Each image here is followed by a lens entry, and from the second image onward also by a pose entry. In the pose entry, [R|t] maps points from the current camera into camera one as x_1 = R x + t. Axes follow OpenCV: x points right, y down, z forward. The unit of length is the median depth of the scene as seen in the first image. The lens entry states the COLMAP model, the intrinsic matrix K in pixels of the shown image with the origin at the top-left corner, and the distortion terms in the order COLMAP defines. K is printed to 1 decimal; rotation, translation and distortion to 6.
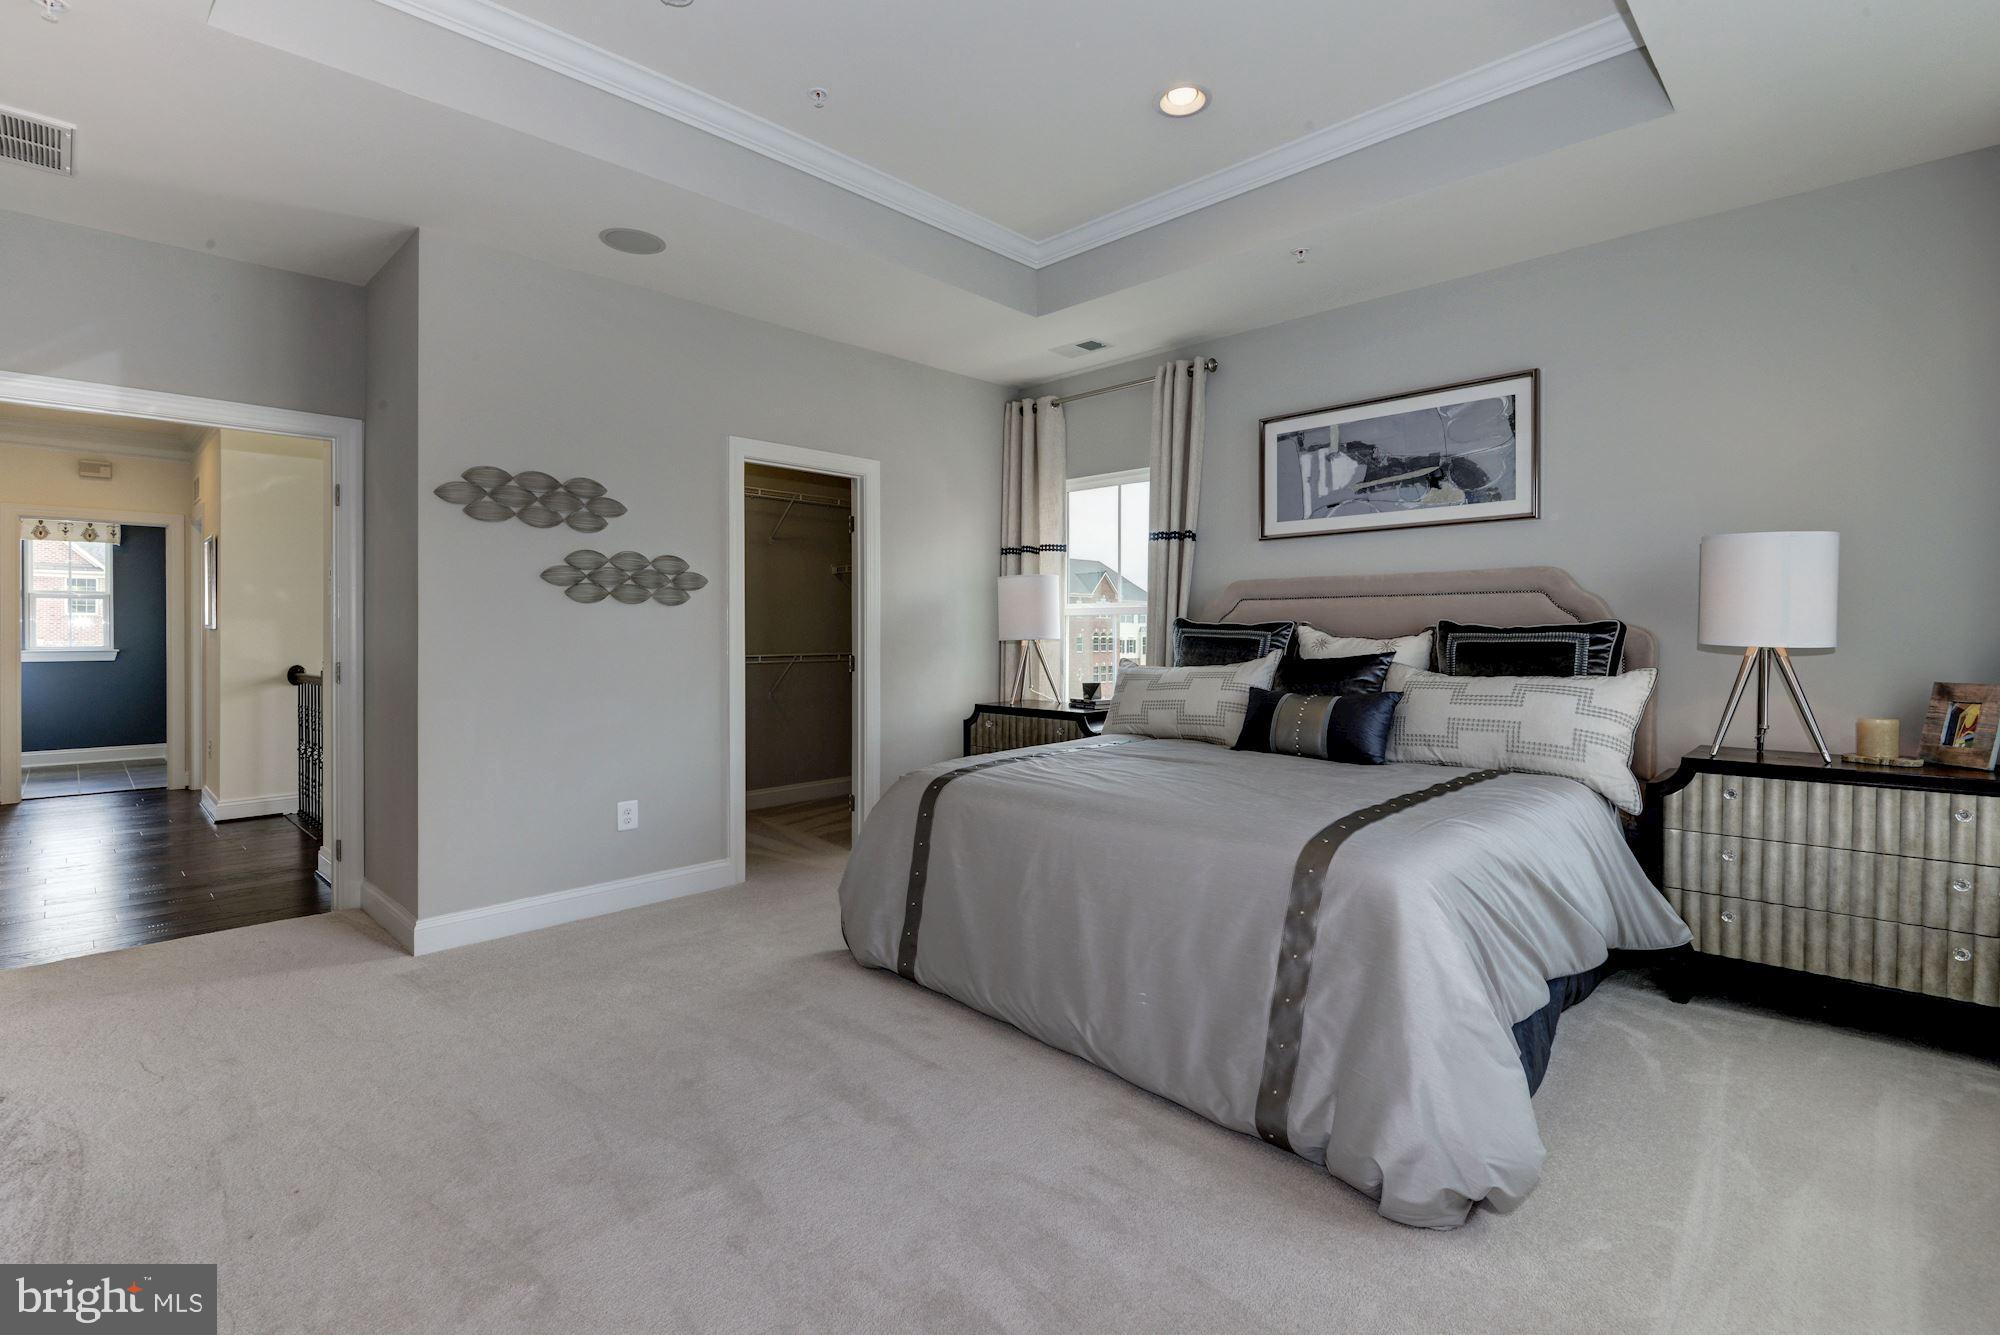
lens RADIAL K [[910.9, 0, 995.3], [0, 910.9, 653.3], [0, 0, 1]] dist [0.002541, -0.011593]
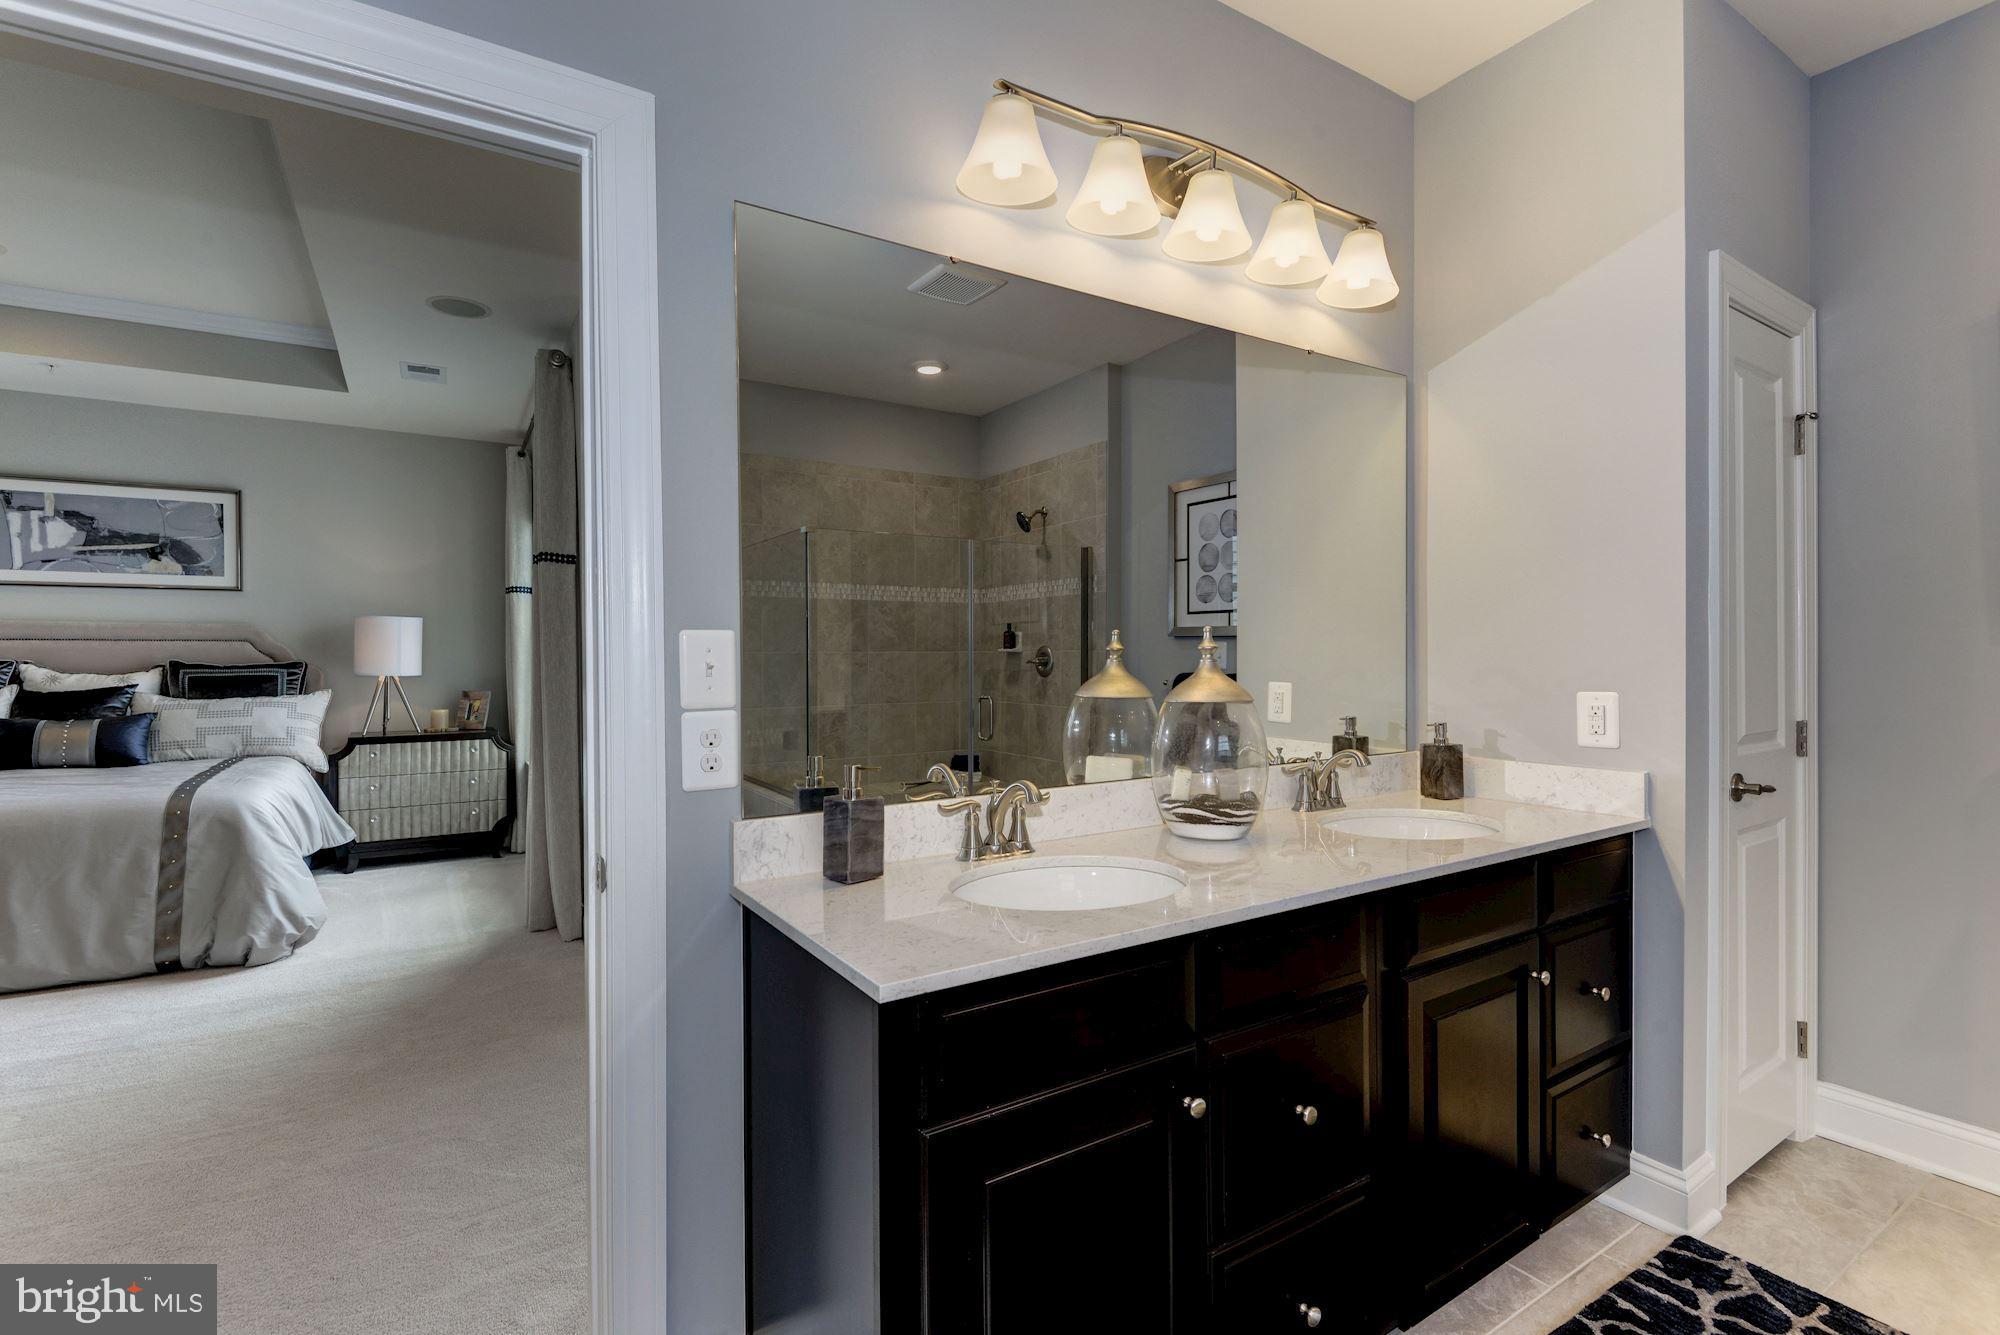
lens RADIAL K [[910.9, 0, 995.3], [0, 910.9, 653.3], [0, 0, 1]] dist [0.002541, -0.011593]
pose [[0.228193, 0.001047, 0.973615, -0.571443], [0.019313, 0.999798, -0.005602, -0.015146], [-0.973424, 0.020082, 0.228127, -0.538036]]
